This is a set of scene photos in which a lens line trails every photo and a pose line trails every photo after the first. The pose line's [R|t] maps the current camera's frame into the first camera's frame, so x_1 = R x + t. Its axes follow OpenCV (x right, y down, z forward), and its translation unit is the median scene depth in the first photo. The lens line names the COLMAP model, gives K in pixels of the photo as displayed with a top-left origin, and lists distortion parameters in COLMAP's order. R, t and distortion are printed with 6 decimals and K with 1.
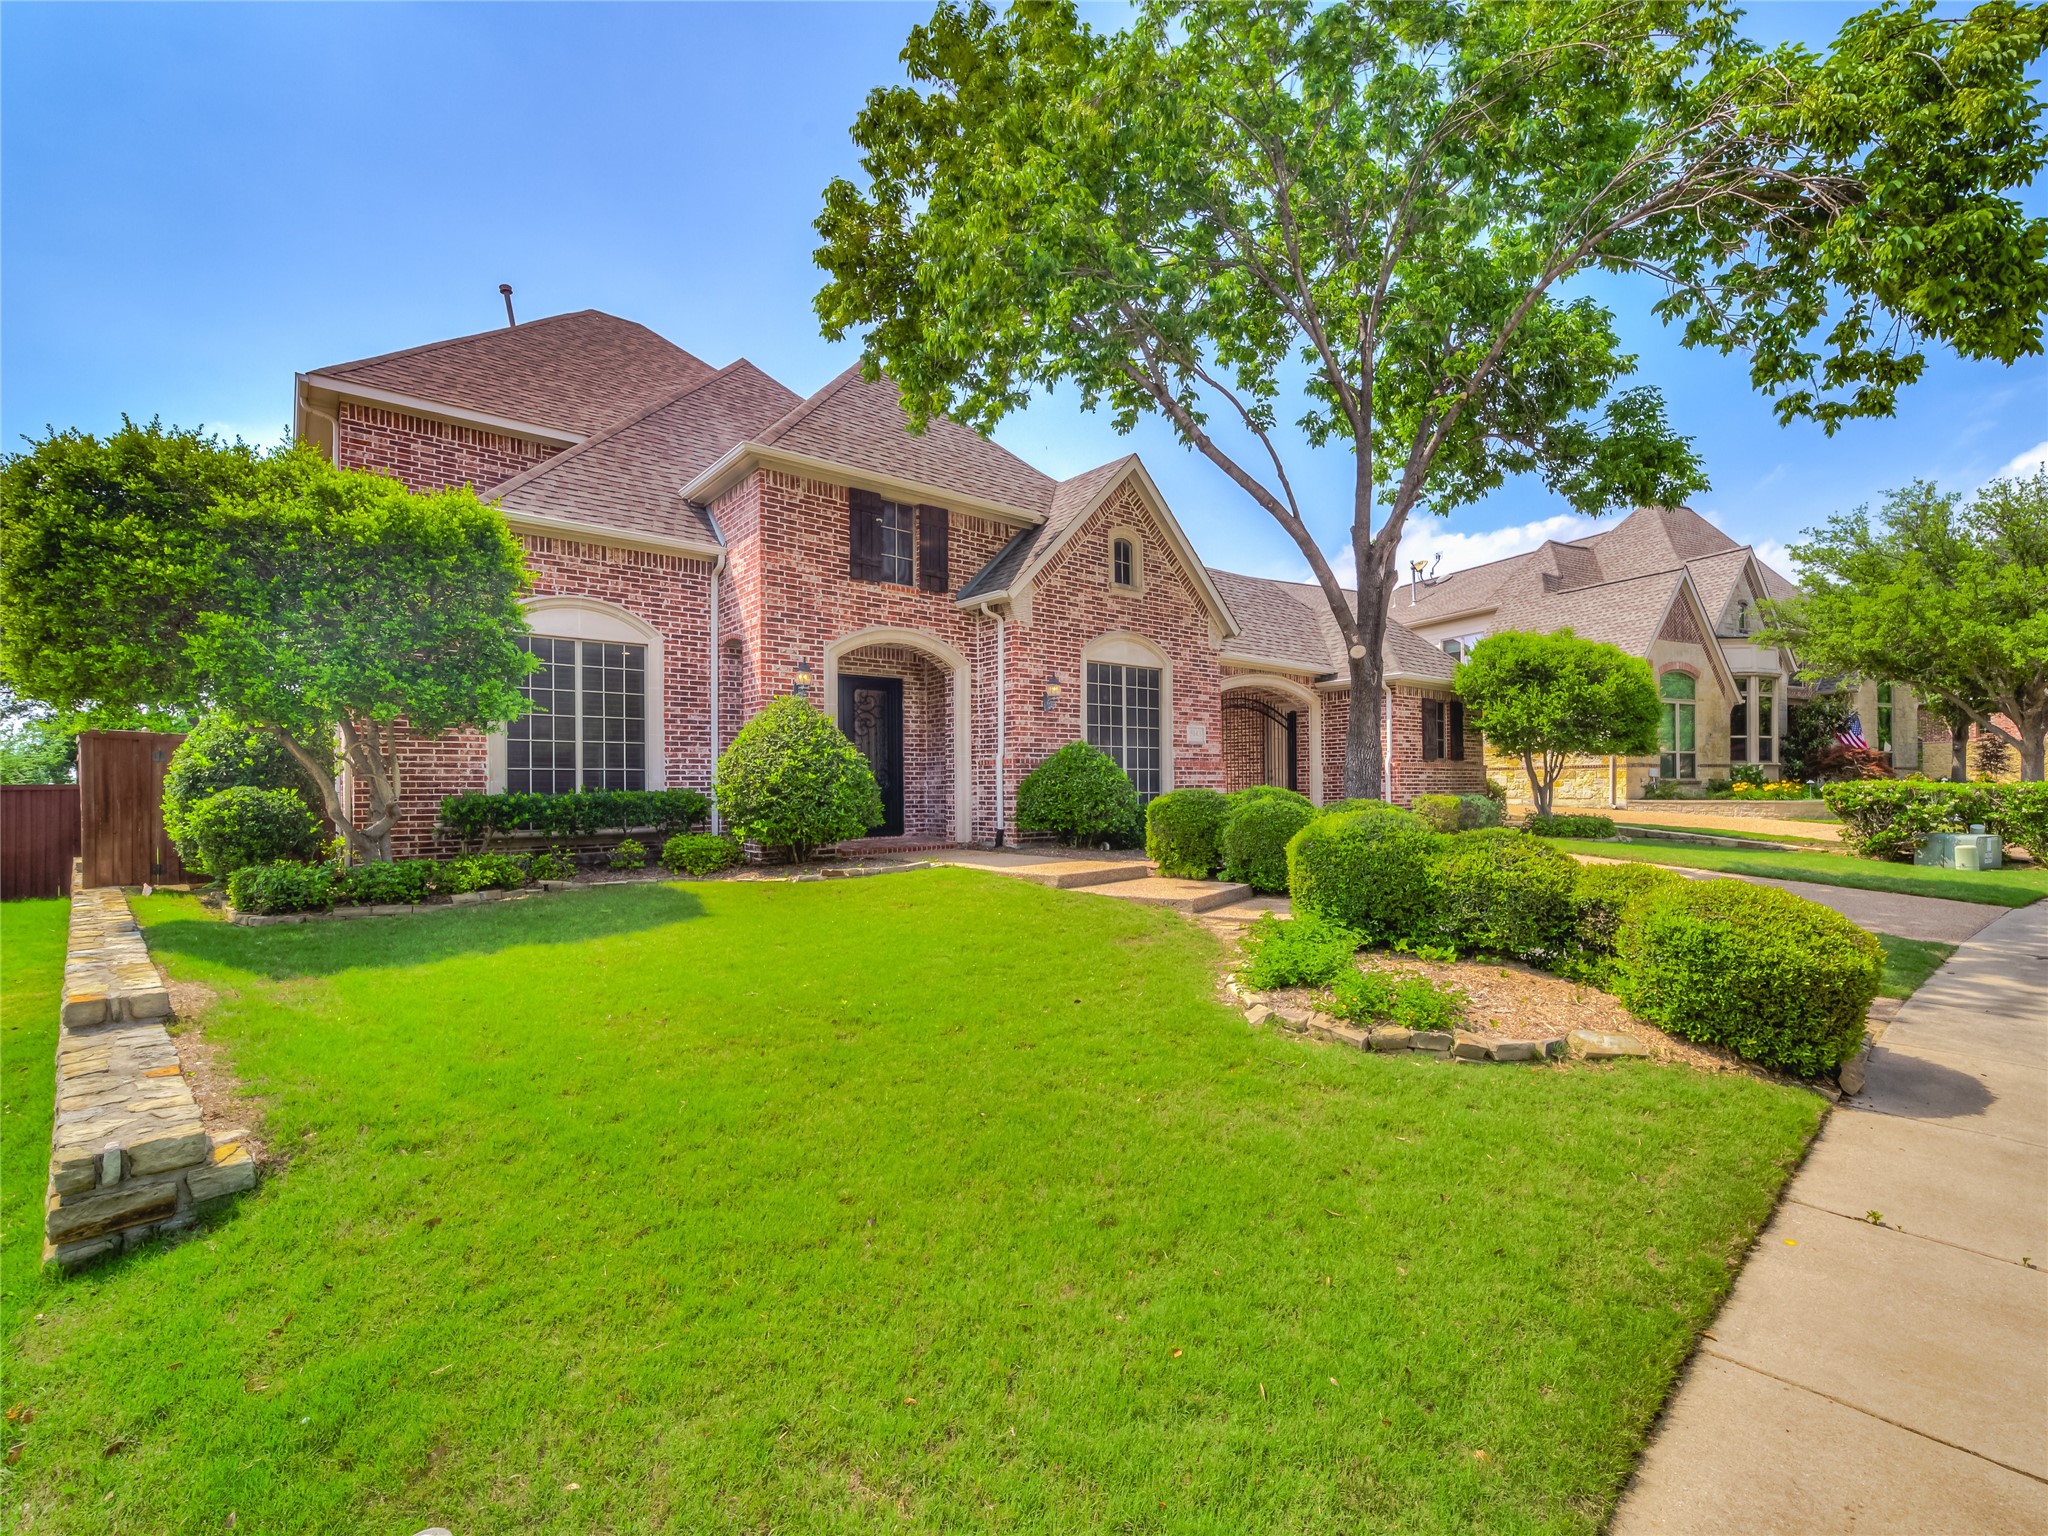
lens RADIAL K [[829.8, 0, 1017.8], [0, 829.8, 758.4], [0, 0, 1]] dist [0.001565, -0.000448]
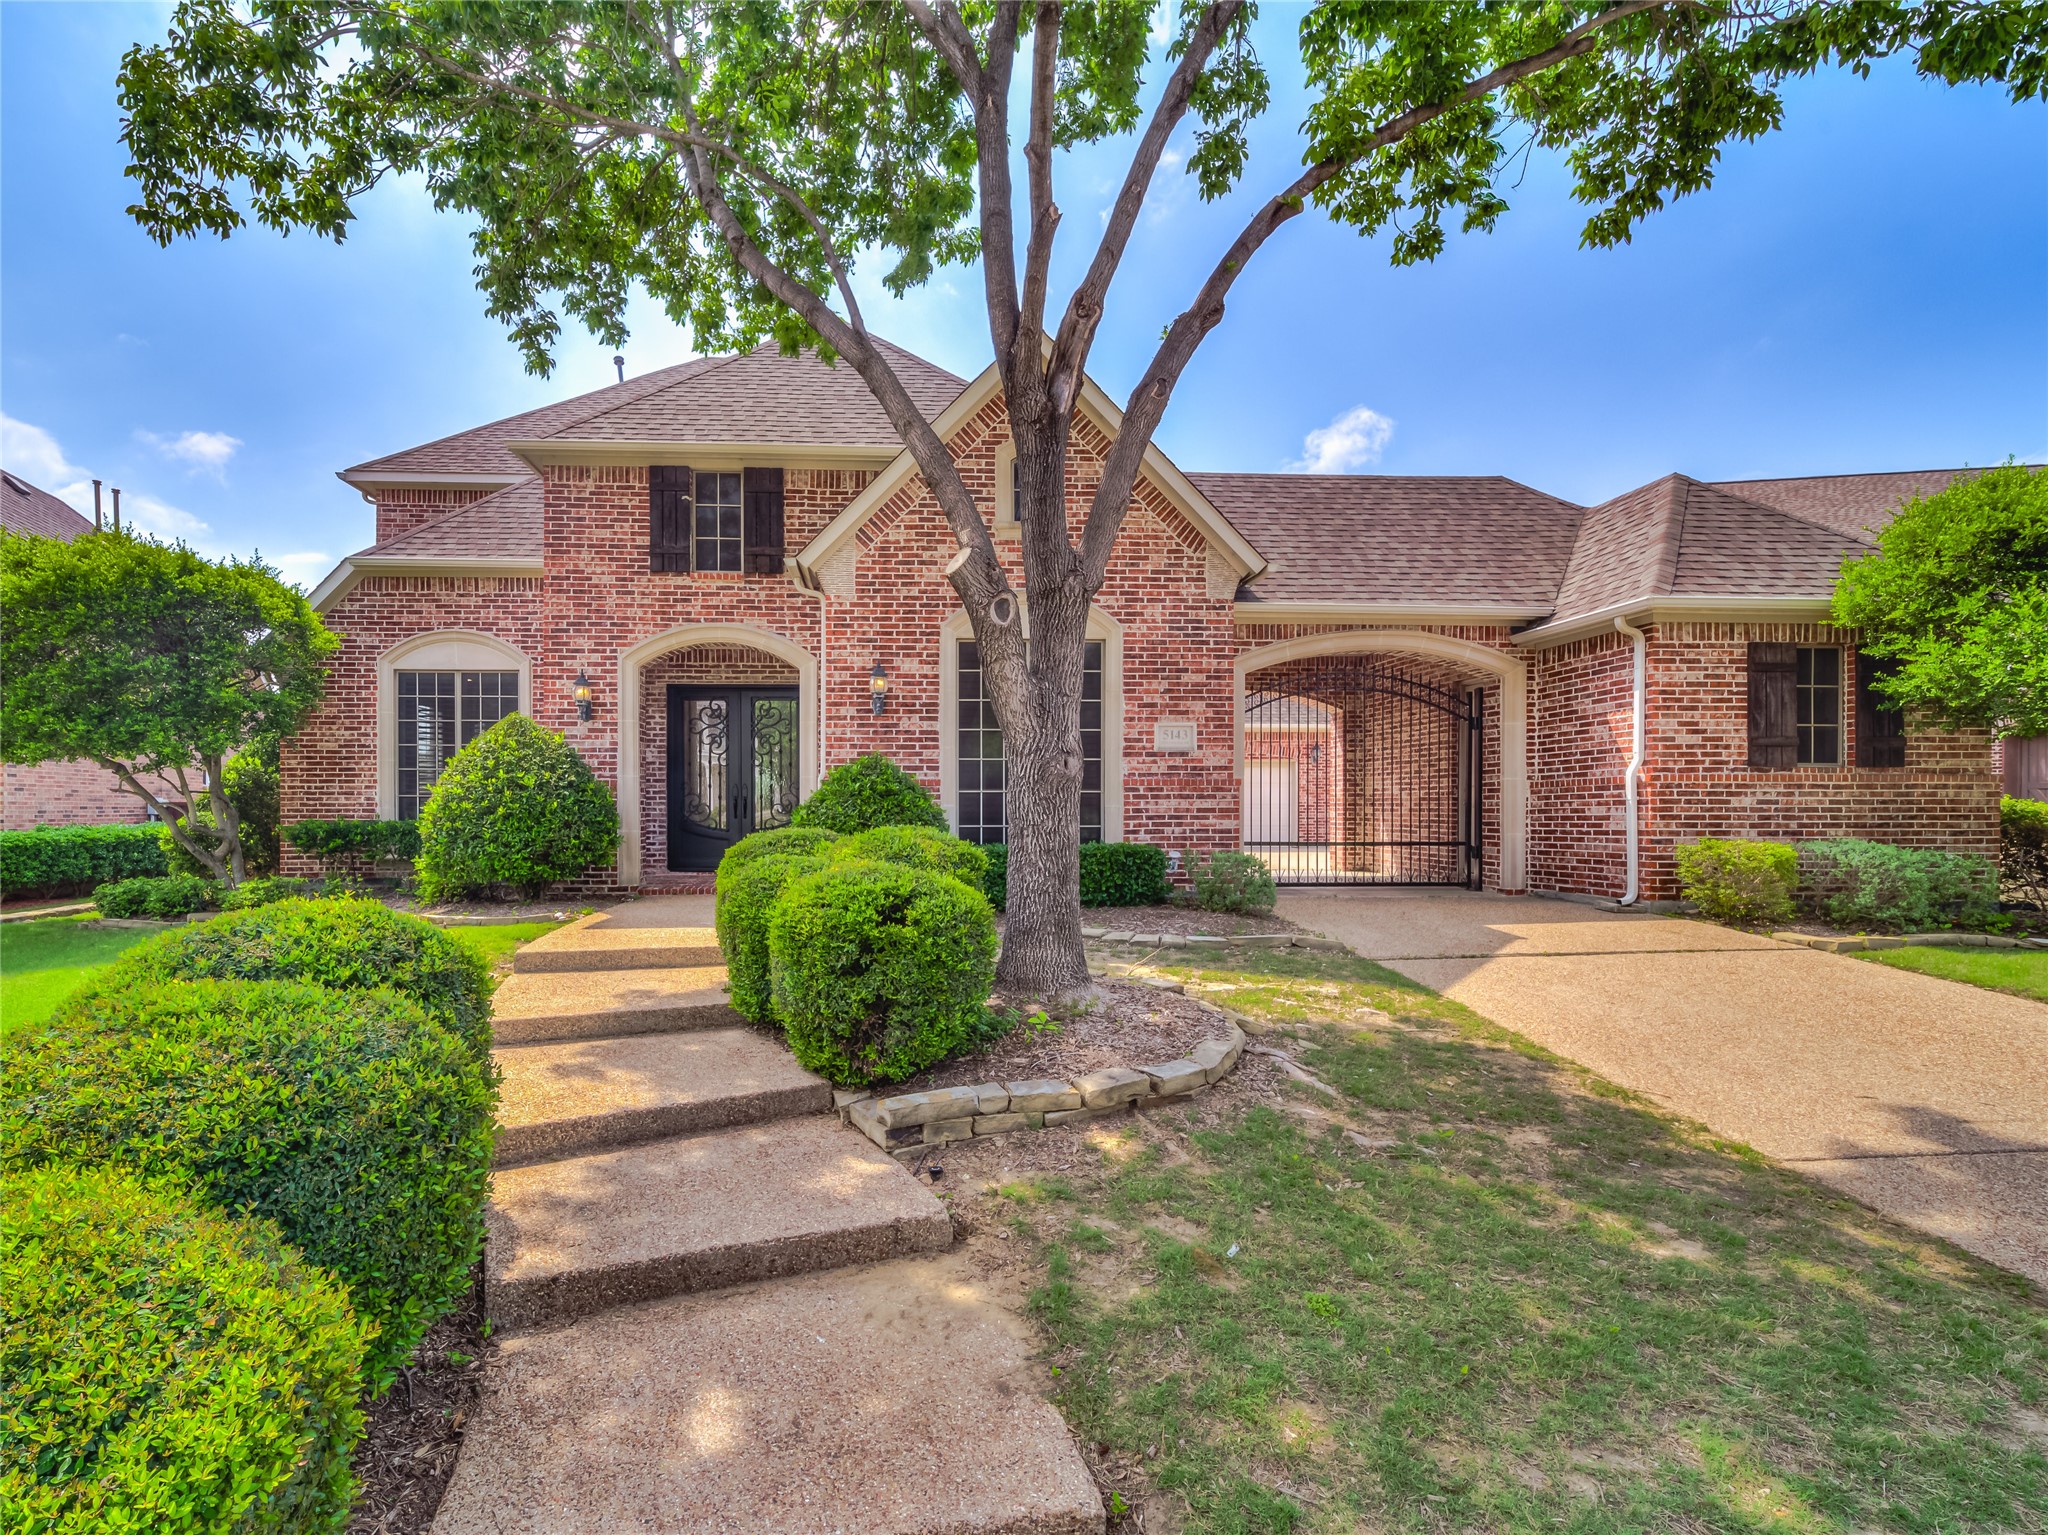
lens RADIAL K [[797.9, 0, 1024.1], [0, 797.9, 782.8], [0, 0, 1]] dist [-0.000280, -0.000227]
pose [[0.829597, -0.005924, -0.558332, 0.521013], [0.017011, 0.999748, 0.014668, -0.004660], [0.558104, -0.021667, 0.829488, 0.475112]]
